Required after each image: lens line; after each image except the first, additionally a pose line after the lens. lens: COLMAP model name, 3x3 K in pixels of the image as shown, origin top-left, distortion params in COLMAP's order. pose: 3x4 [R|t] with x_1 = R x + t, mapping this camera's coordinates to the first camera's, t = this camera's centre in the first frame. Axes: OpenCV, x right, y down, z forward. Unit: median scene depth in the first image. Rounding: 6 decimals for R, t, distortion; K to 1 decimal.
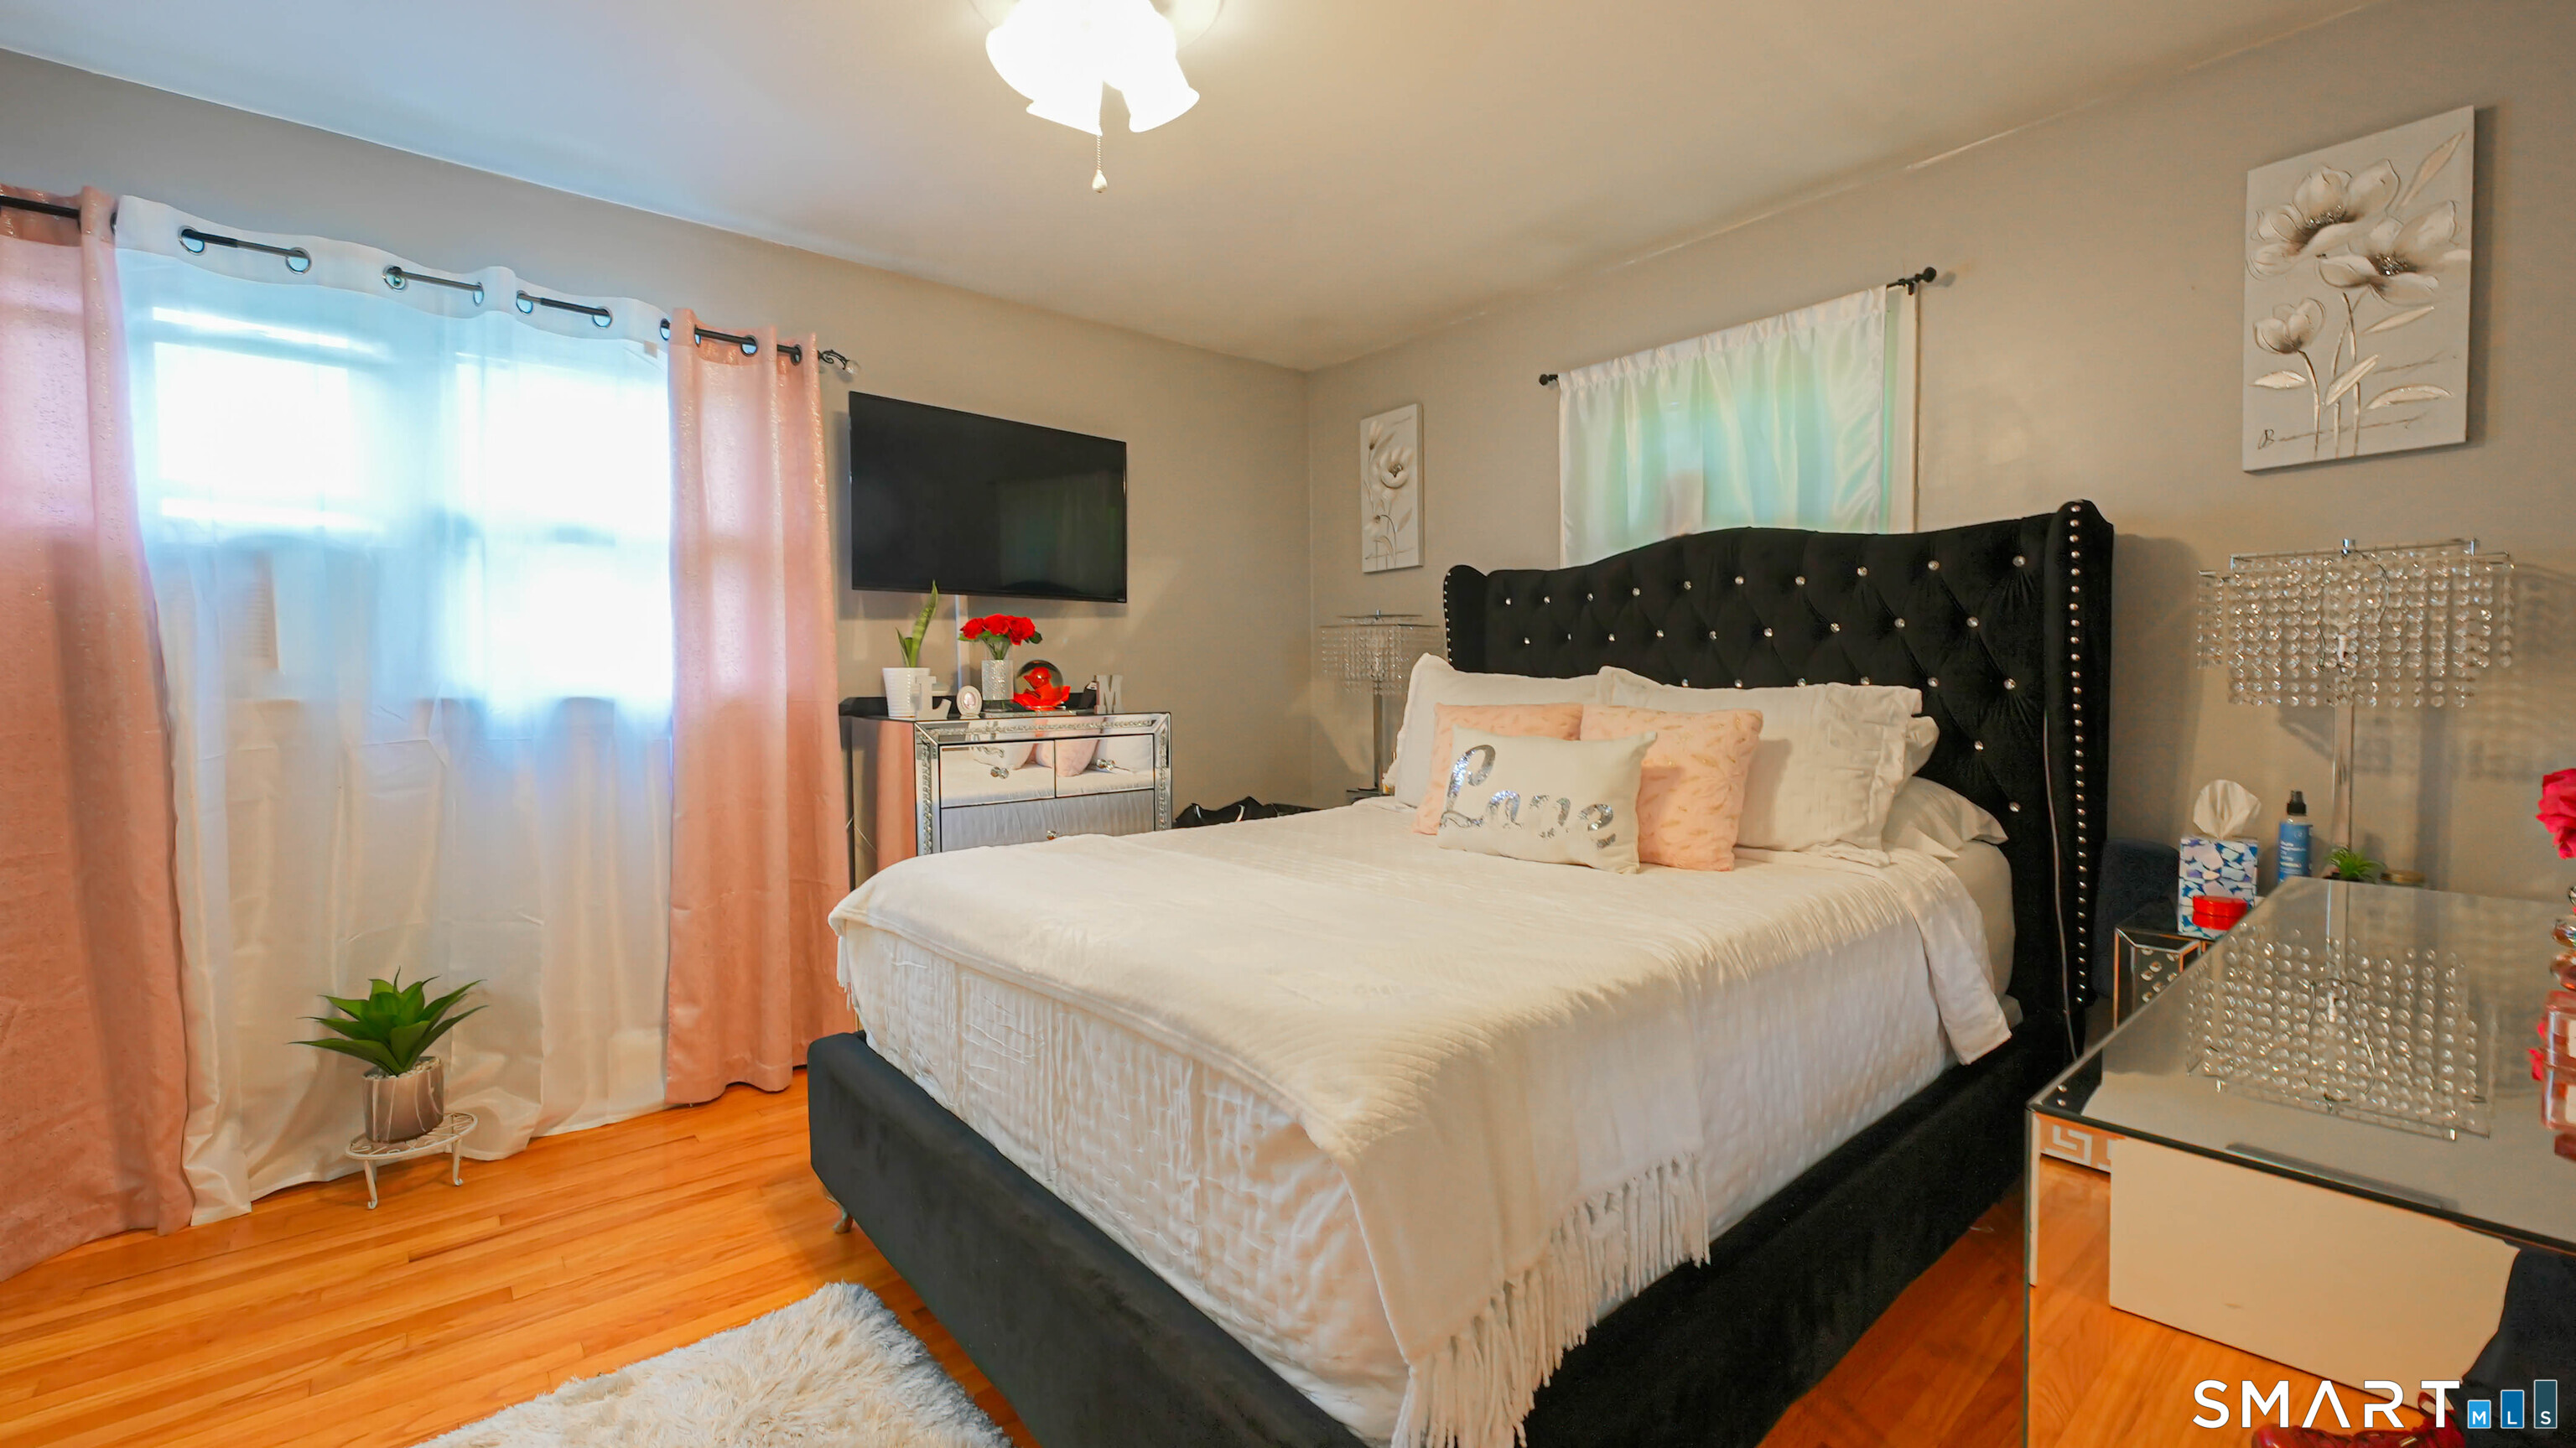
lens RADIAL K [[1038.9, 0, 1281.4], [0, 1038.9, 714.5], [0, 0, 1]] dist [0.015650, -0.007674]
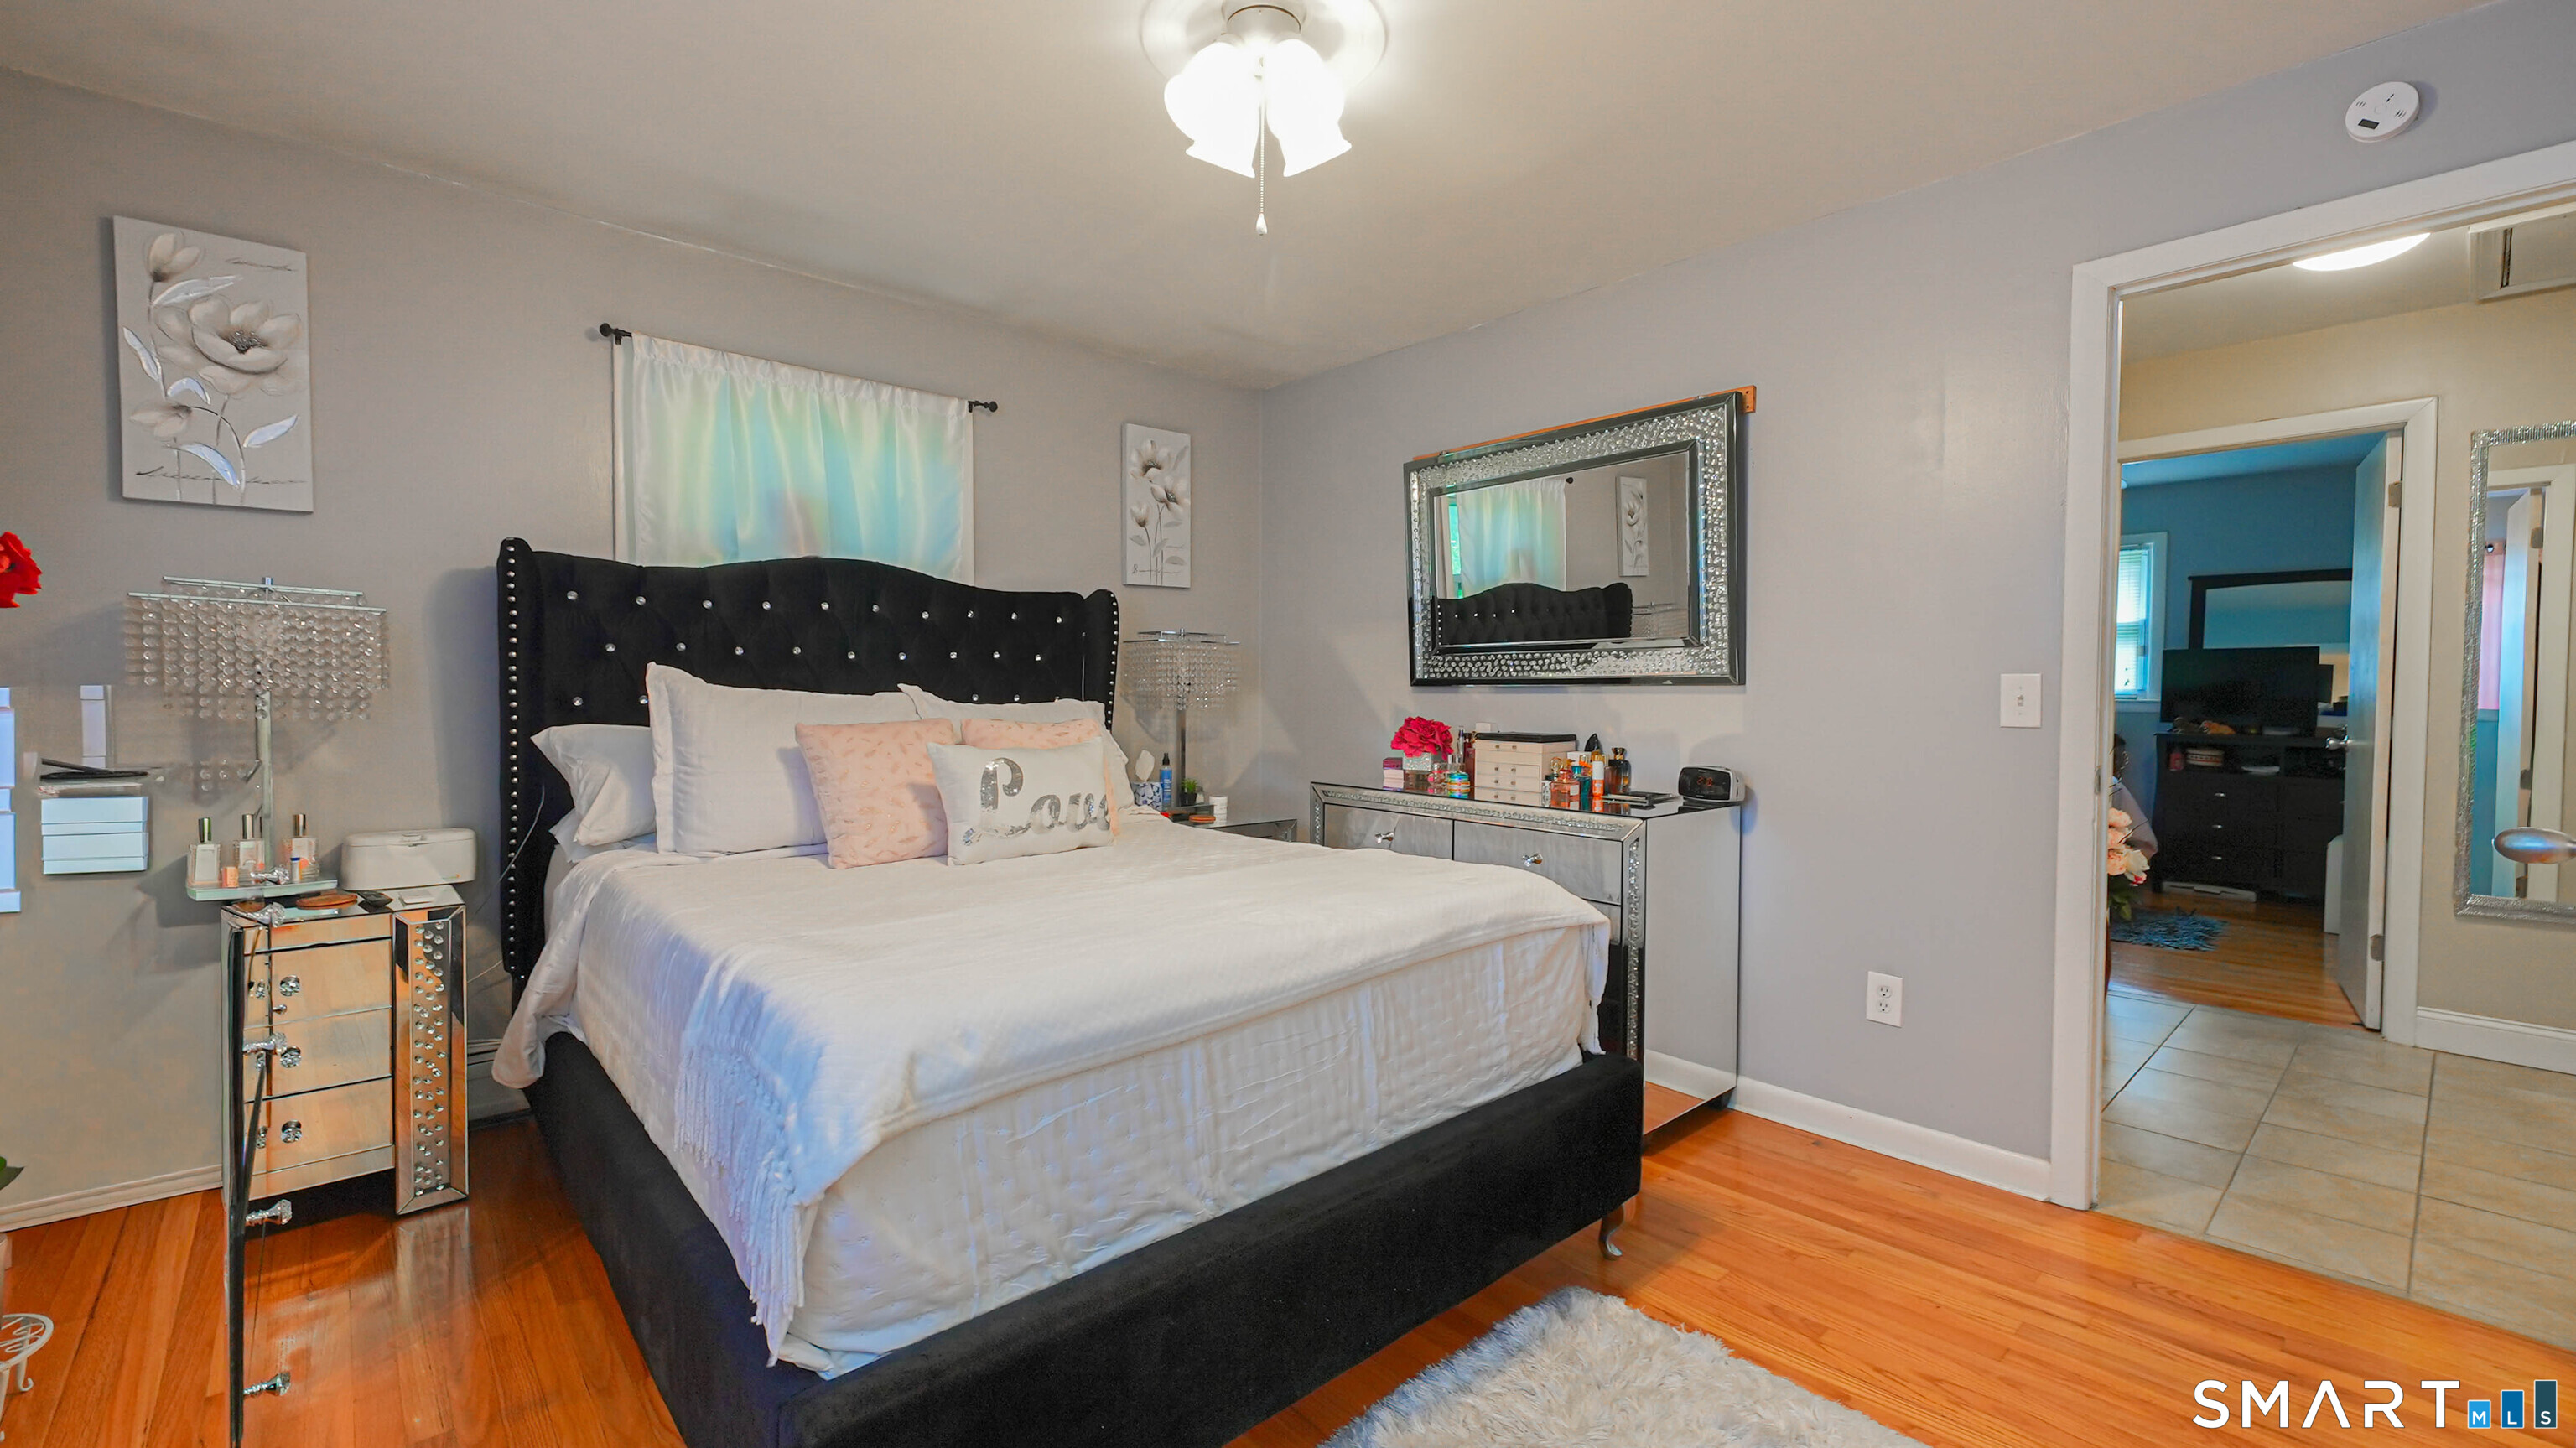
lens RADIAL K [[1069.1, 0, 1281.2], [0, 1069.1, 712.6], [0, 0, 1]] dist [0.017983, -0.008751]
pose [[-0.043233, -0.016243, 0.998933, -0.877018], [0.030840, 0.999370, 0.017584, -0.026633], [-0.998589, 0.031567, -0.042705, 0.723921]]
